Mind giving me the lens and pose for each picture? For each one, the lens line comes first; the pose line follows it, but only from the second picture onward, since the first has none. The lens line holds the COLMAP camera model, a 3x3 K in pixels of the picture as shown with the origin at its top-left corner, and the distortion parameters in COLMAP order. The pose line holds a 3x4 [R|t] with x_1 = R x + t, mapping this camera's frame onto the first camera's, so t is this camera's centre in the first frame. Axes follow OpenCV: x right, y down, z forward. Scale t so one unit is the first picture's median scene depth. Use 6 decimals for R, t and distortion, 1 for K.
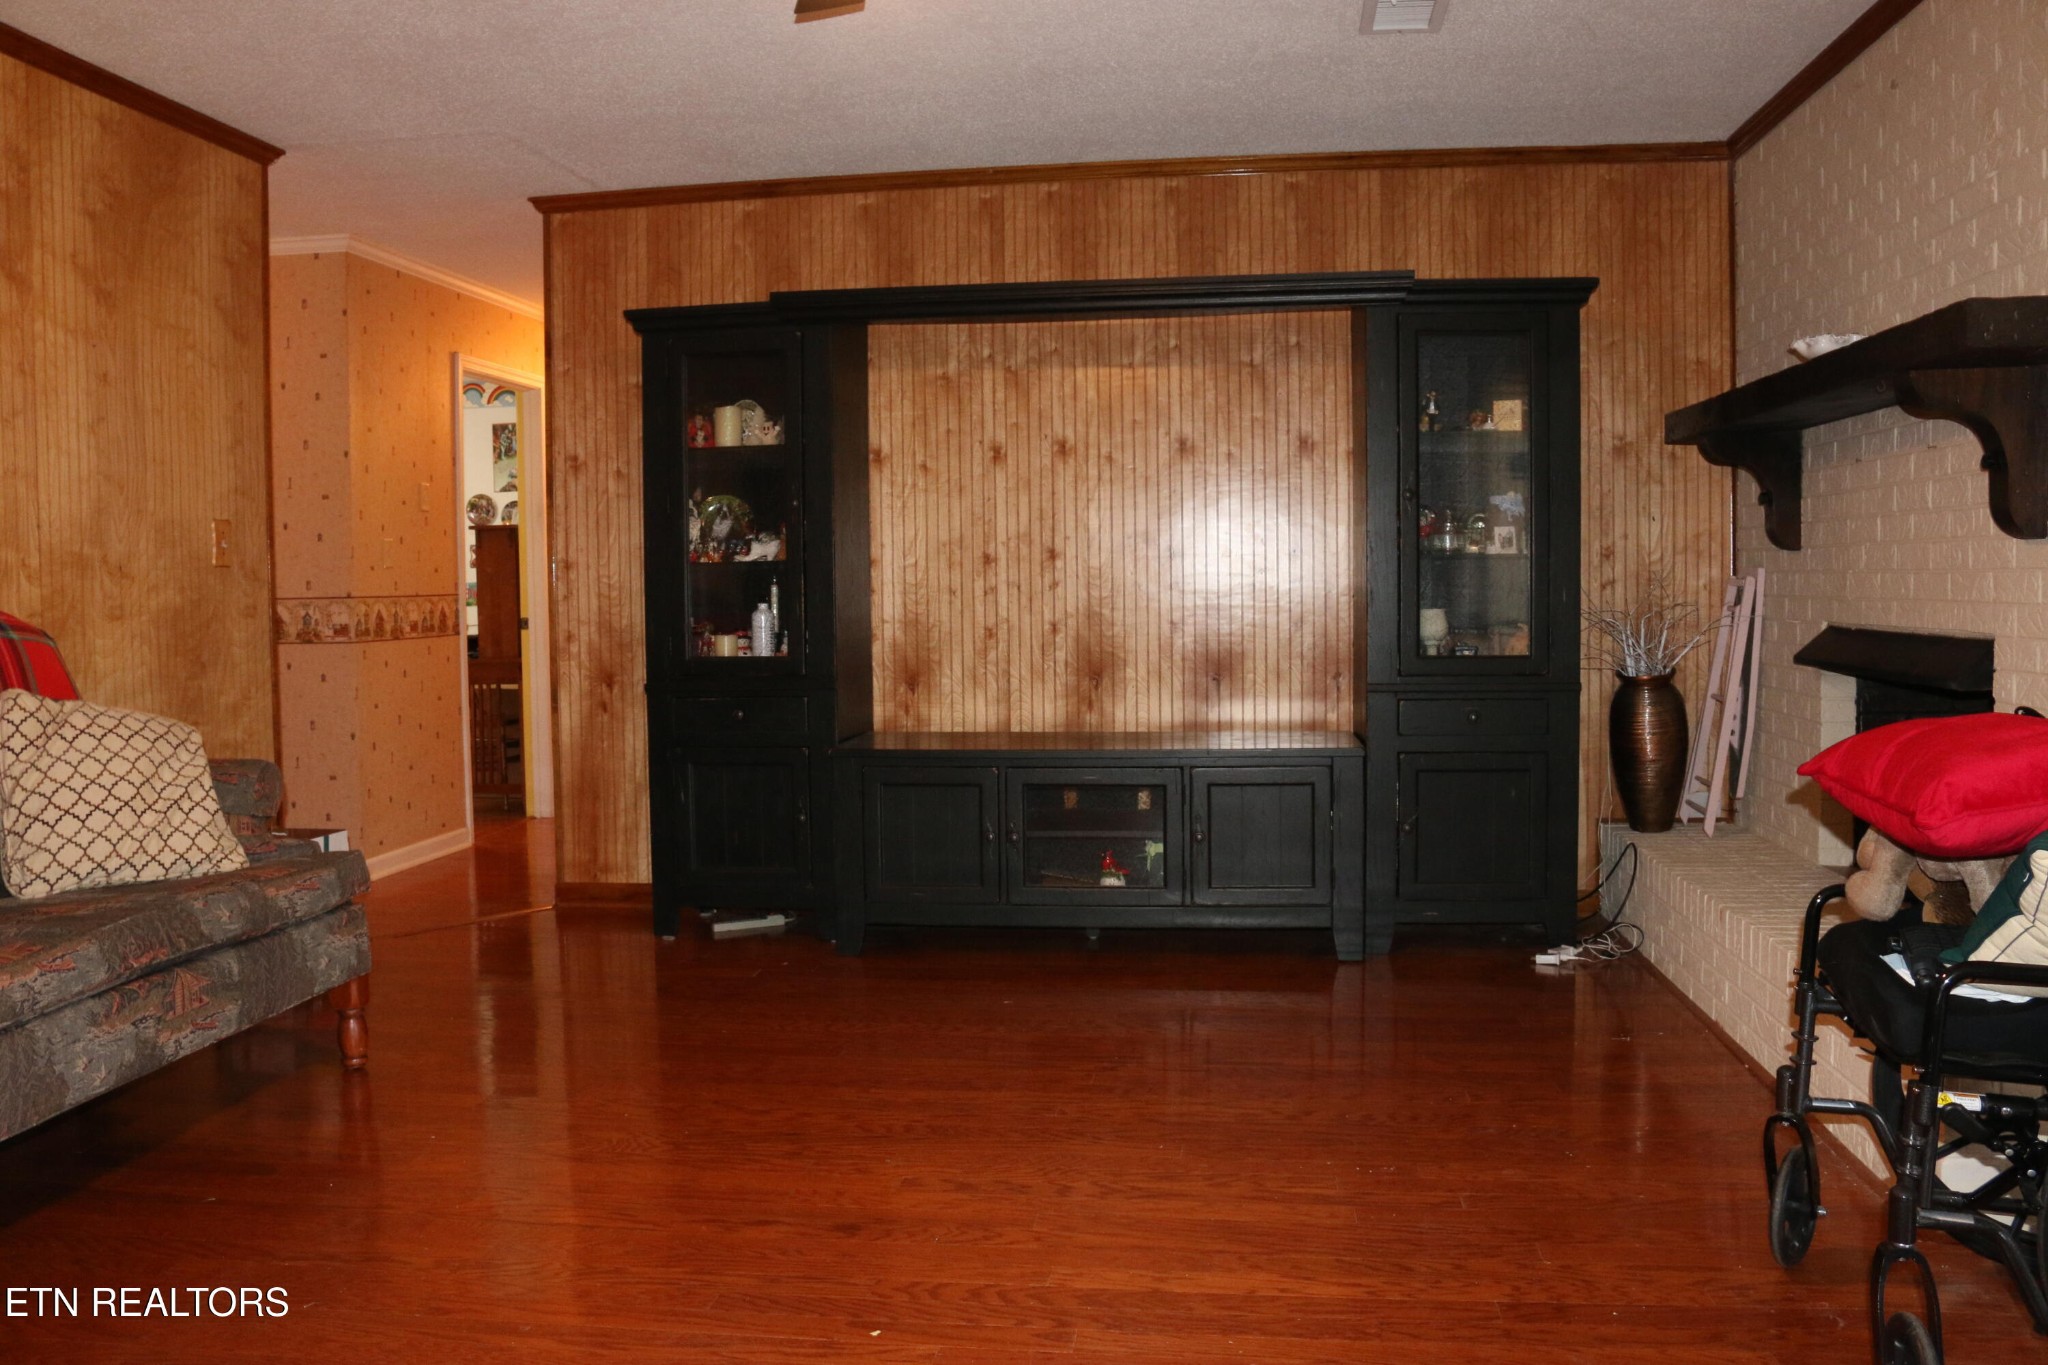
lens RADIAL K [[1685.8, 0, 1012.9], [0, 1685.8, 667.1], [0, 0, 1]] dist [-0.159915, 0.134559]
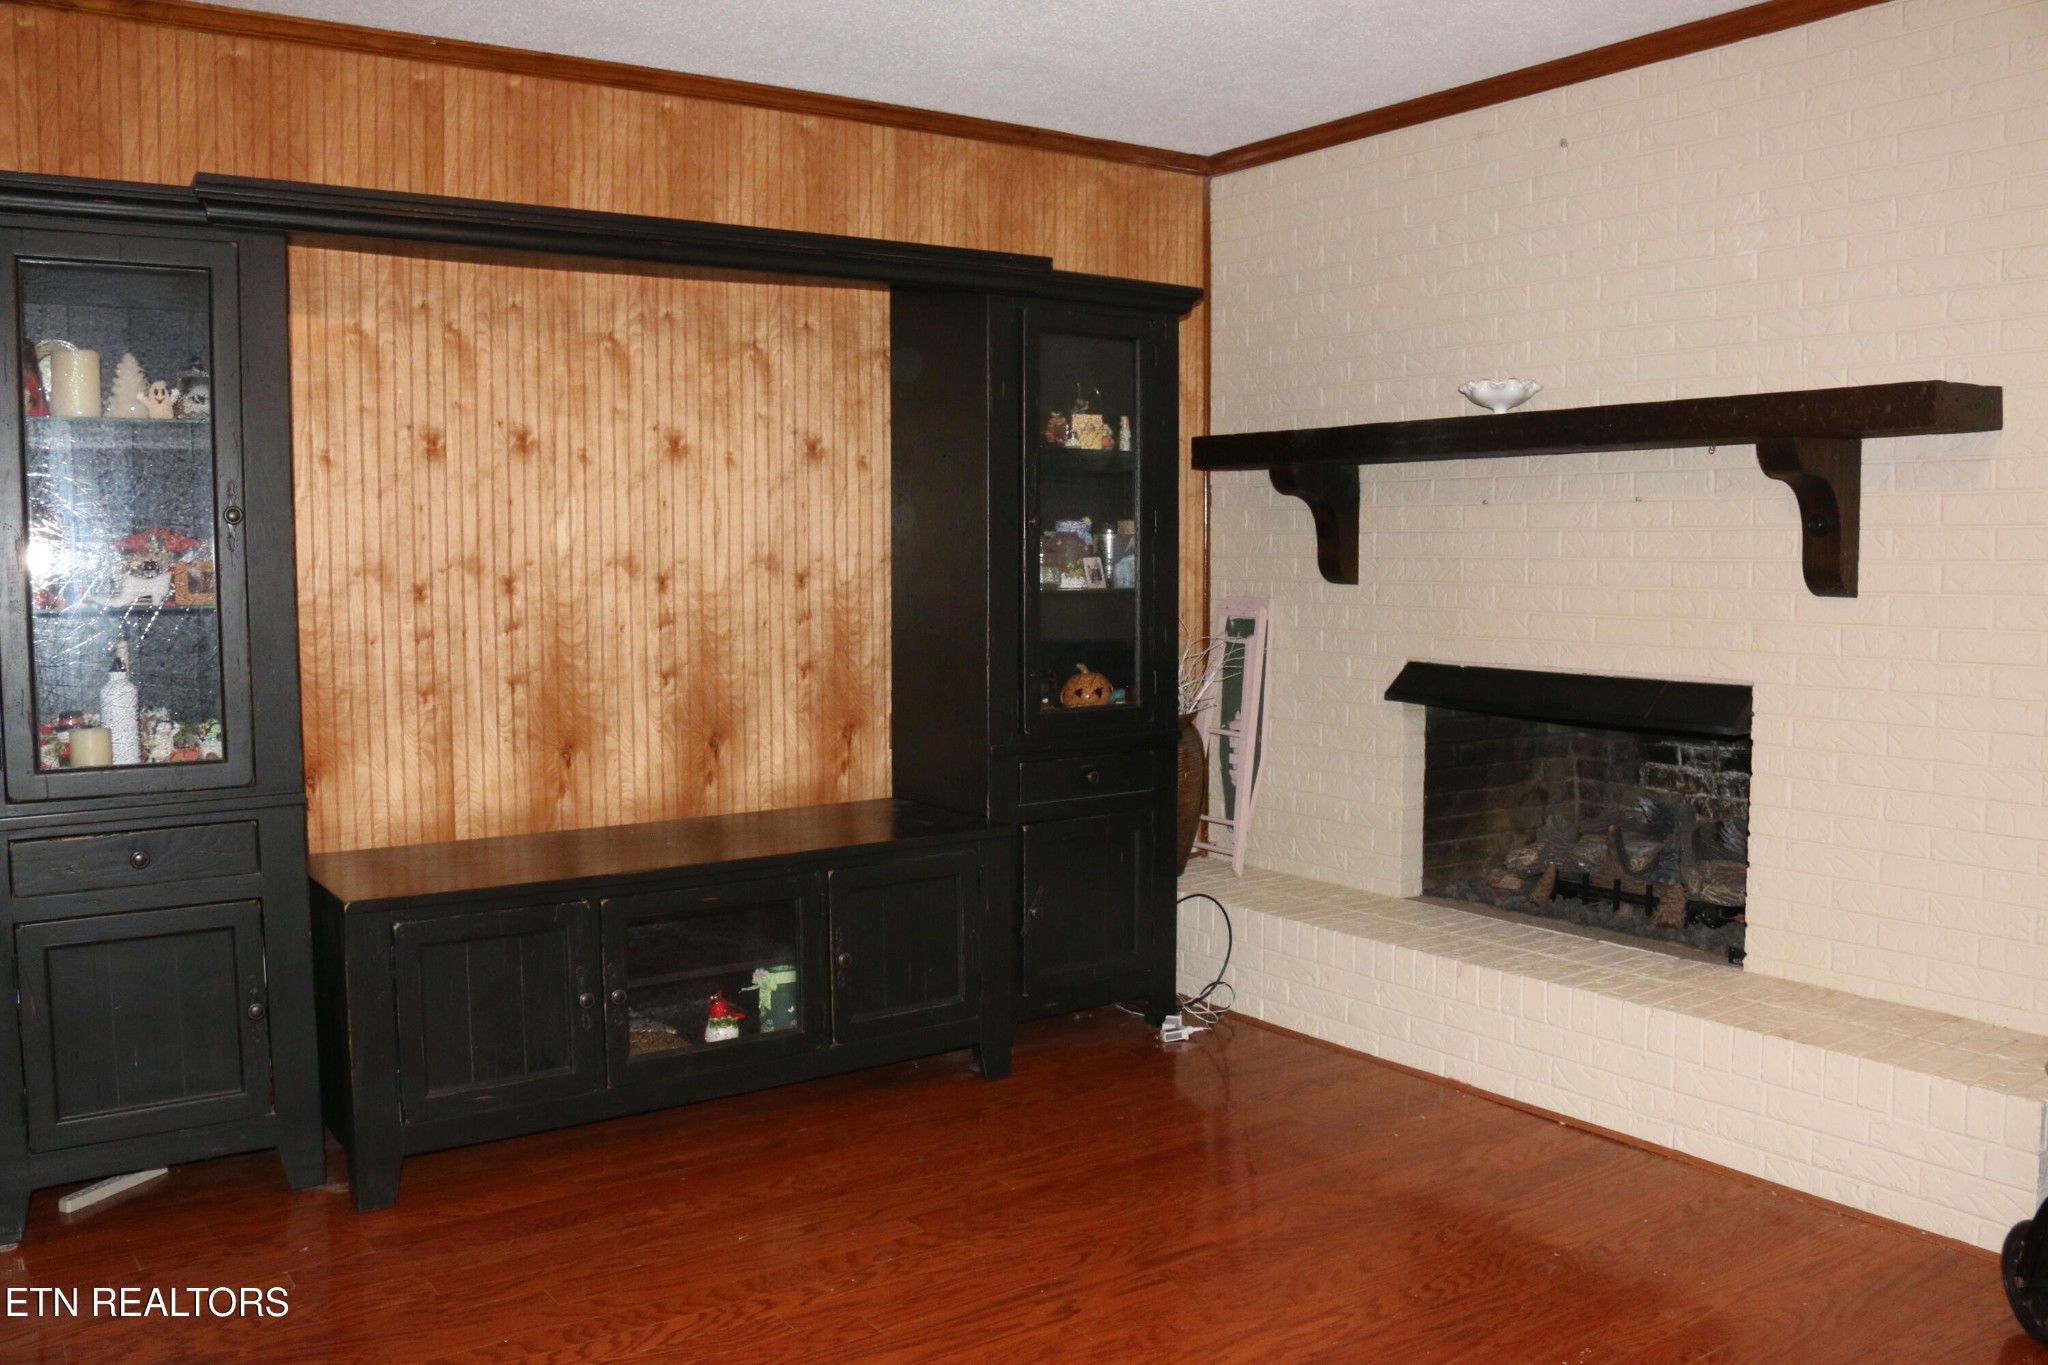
lens RADIAL K [[1685.8, 0, 1012.9], [0, 1685.8, 667.1], [0, 0, 1]] dist [-0.159915, 0.134559]
pose [[0.737209, -0.039118, 0.674532, -0.308790], [0.028356, 0.999234, 0.026957, -0.046313], [-0.675070, -0.000746, 0.737754, 0.328680]]
